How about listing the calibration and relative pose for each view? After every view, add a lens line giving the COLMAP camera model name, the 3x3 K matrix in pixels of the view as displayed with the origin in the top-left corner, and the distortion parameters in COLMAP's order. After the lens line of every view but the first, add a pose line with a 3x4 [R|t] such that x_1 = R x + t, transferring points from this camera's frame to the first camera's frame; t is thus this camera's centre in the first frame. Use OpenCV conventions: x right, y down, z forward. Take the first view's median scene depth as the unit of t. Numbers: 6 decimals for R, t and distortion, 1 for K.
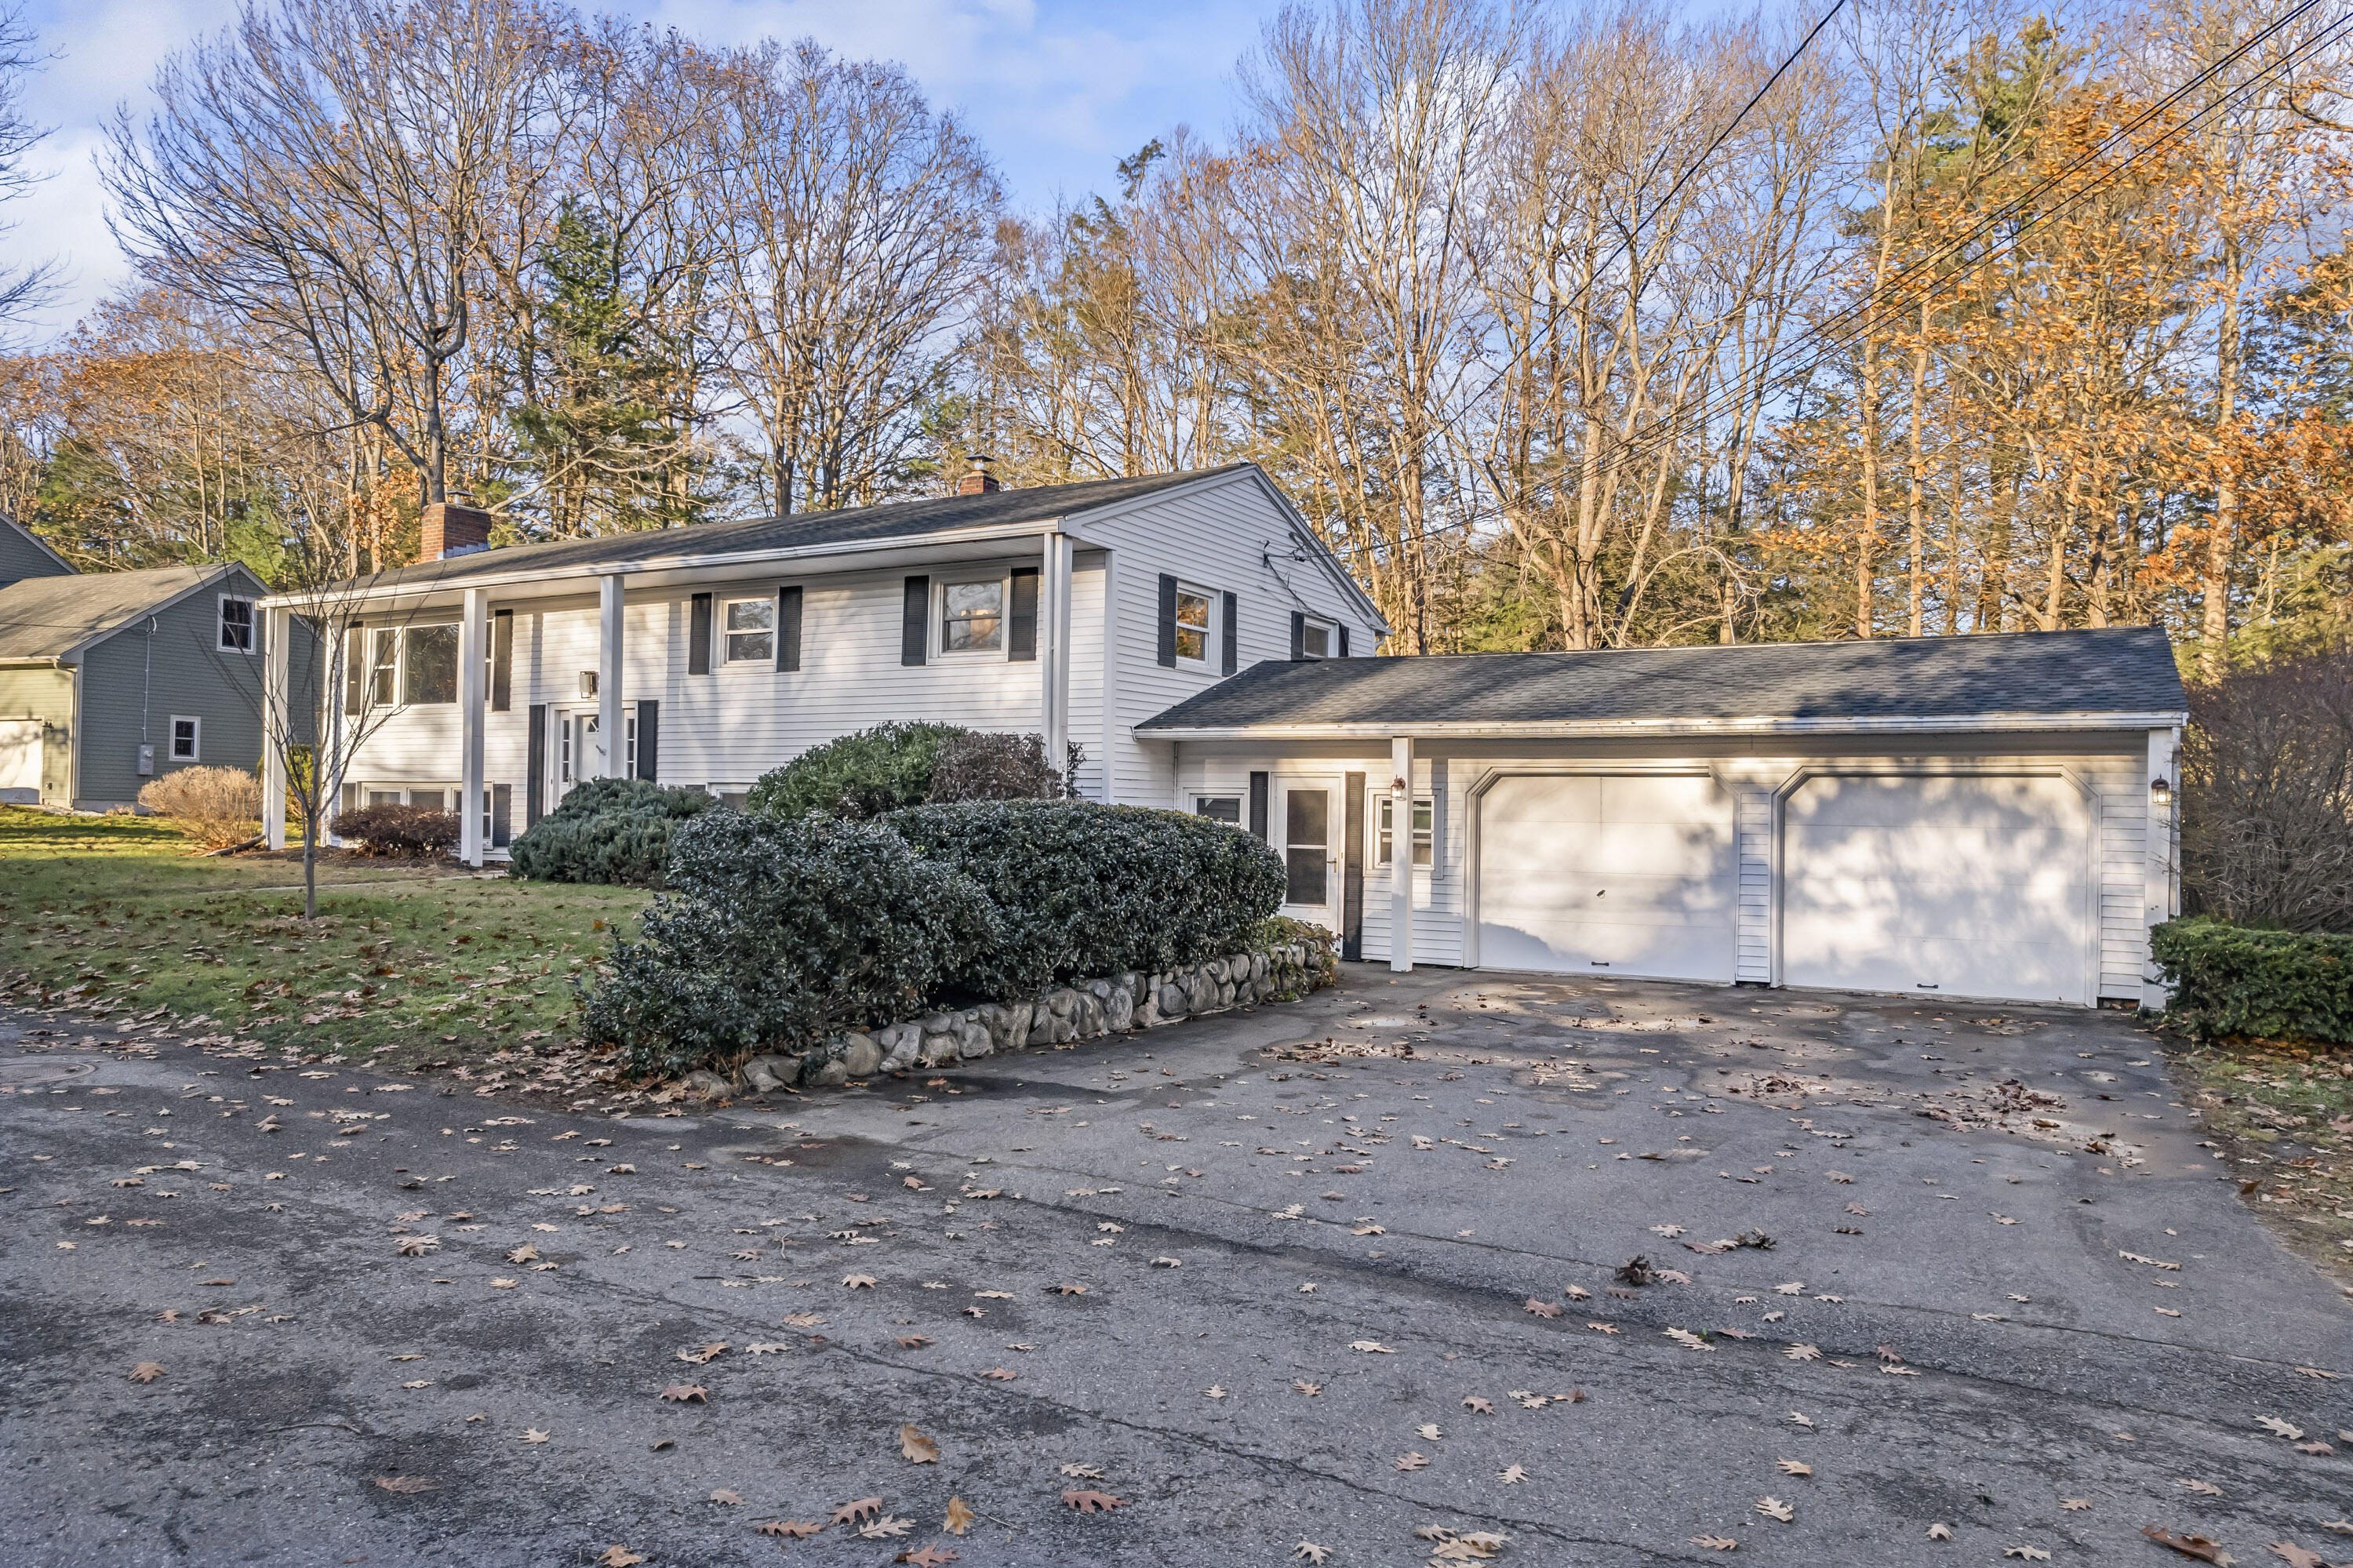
lens RADIAL K [[1523.2, 0, 1176.5], [0, 1523.2, 784.0], [0, 0, 1]] dist [-0.040343, 0.002688]
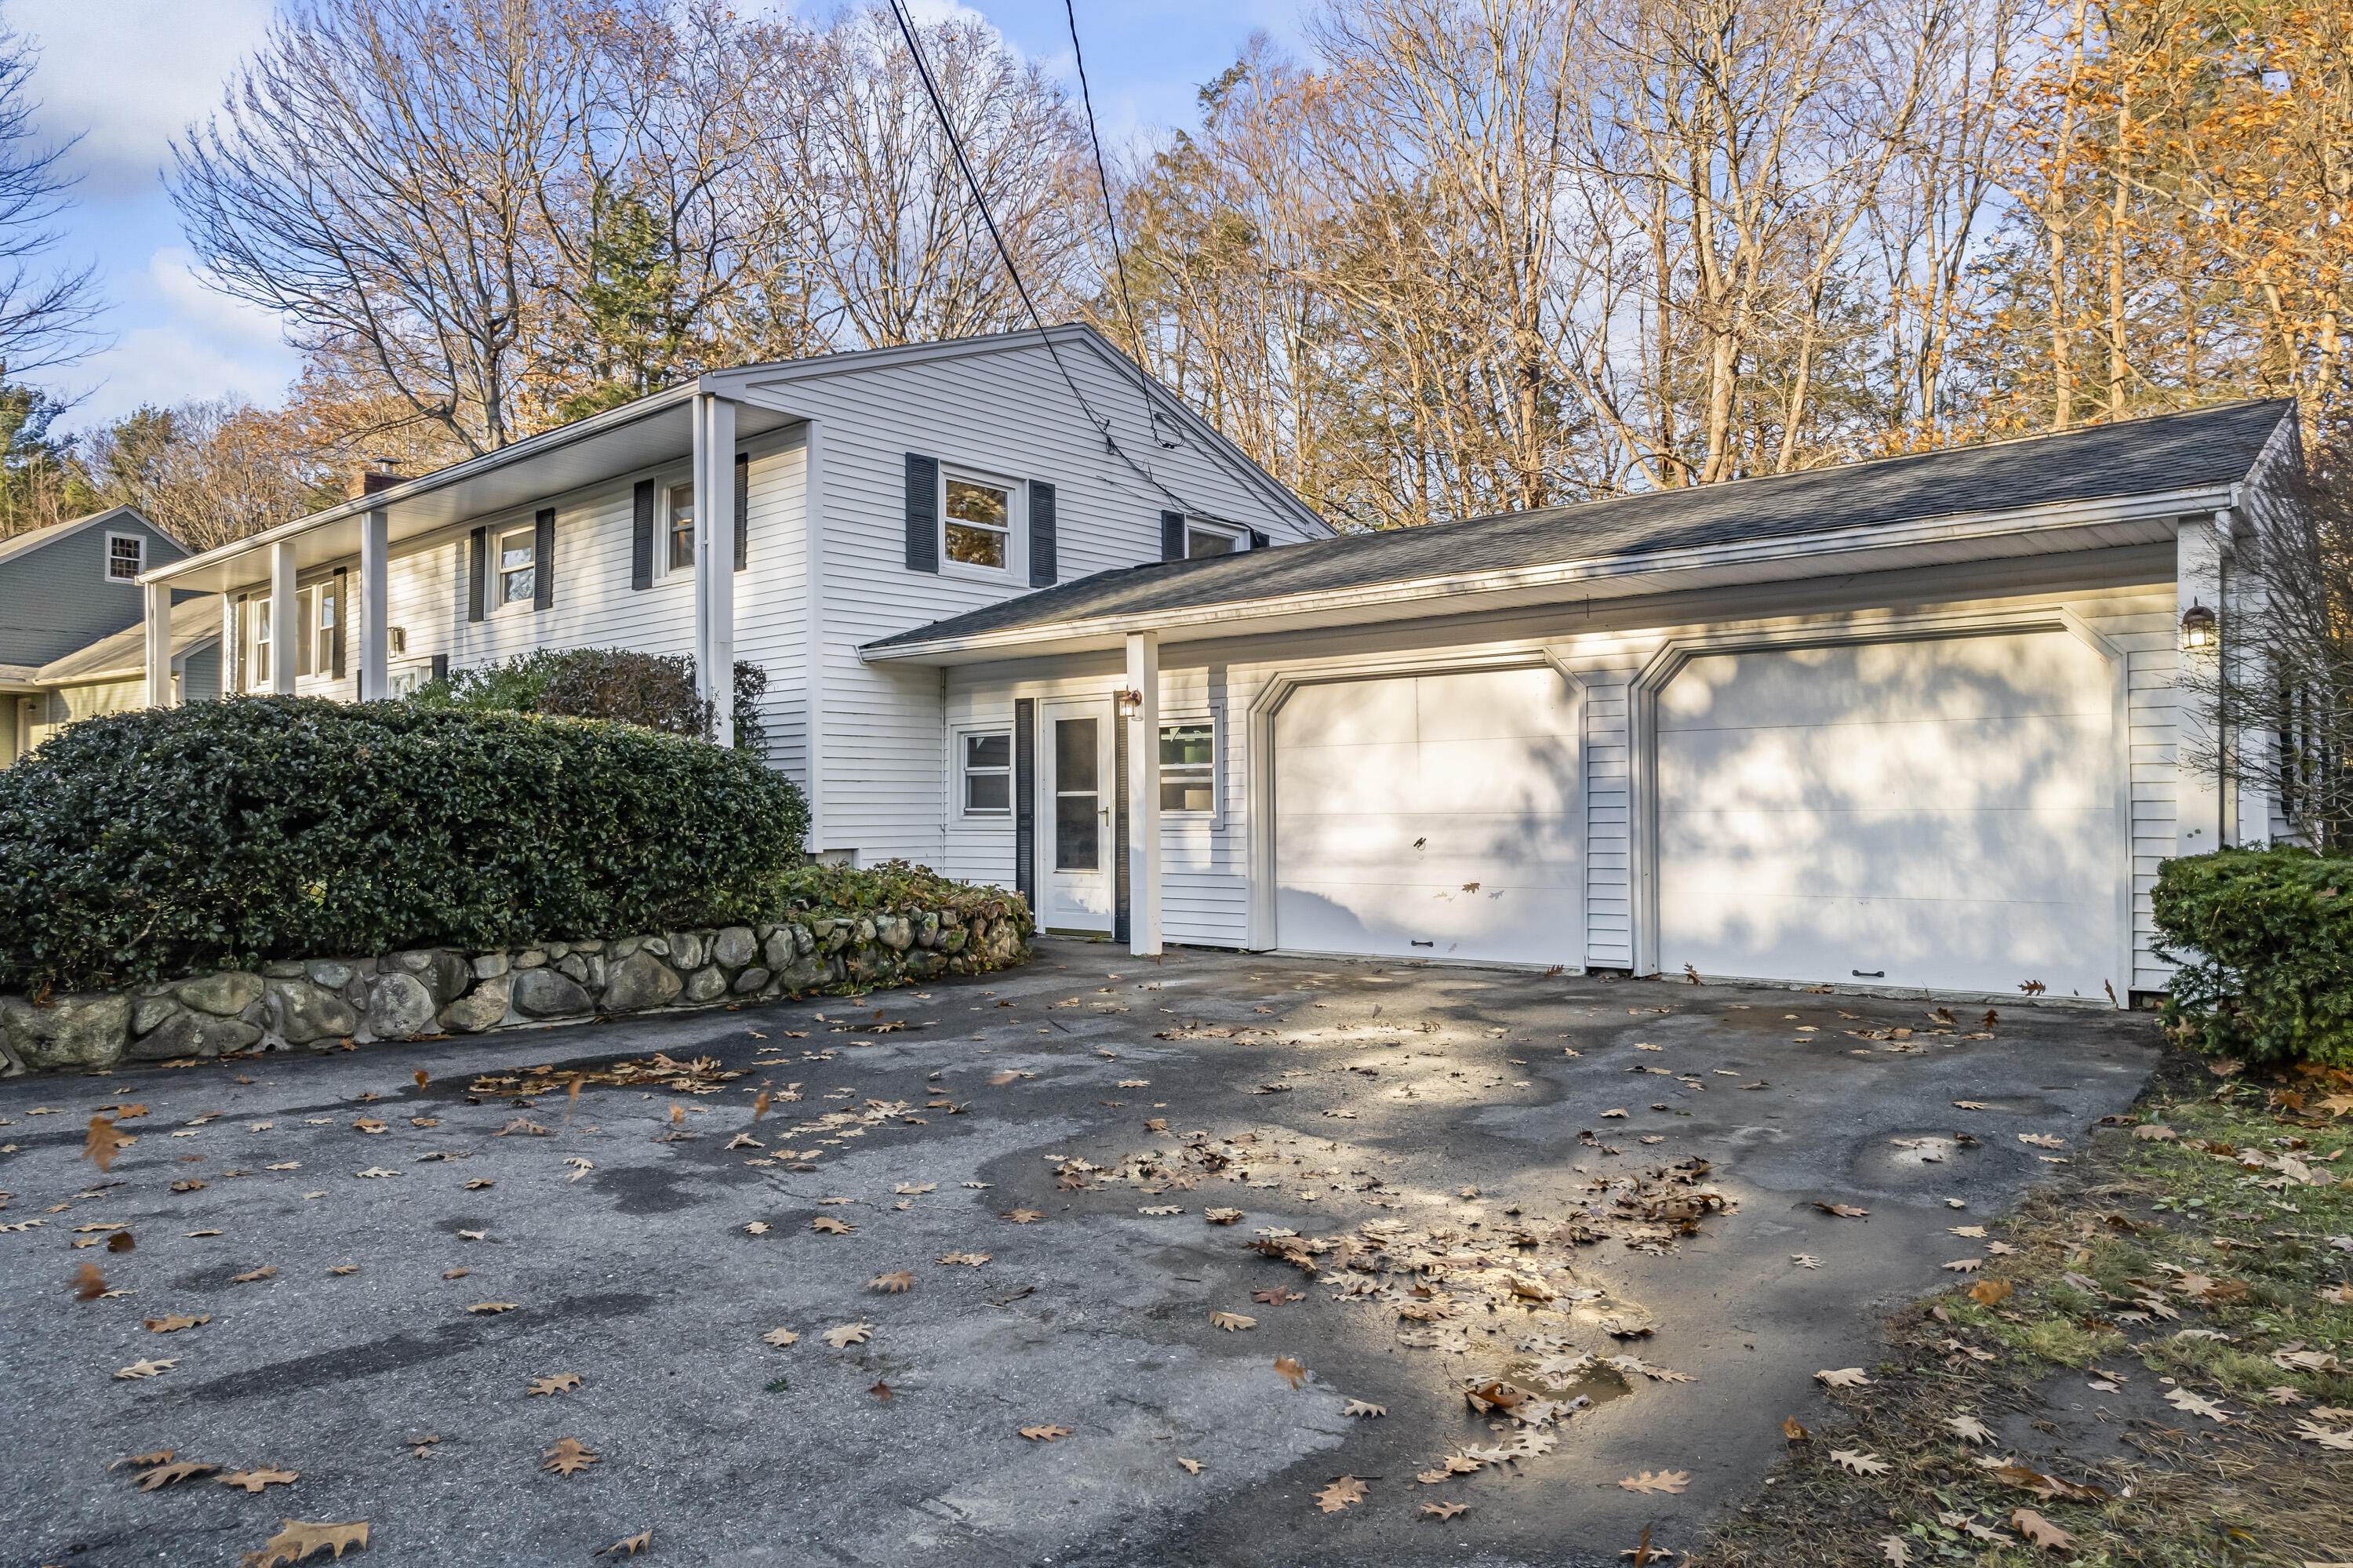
lens RADIAL K [[1485.2, 0, 1176.5], [0, 1485.2, 784.0], [0, 0, 1]] dist [-0.039847, -0.002875]
pose [[0.980916, -0.026972, -0.192550, 0.294602], [0.027002, 0.999632, -0.002471, 0.042327], [0.192546, -0.002775, 0.981284, 0.296528]]
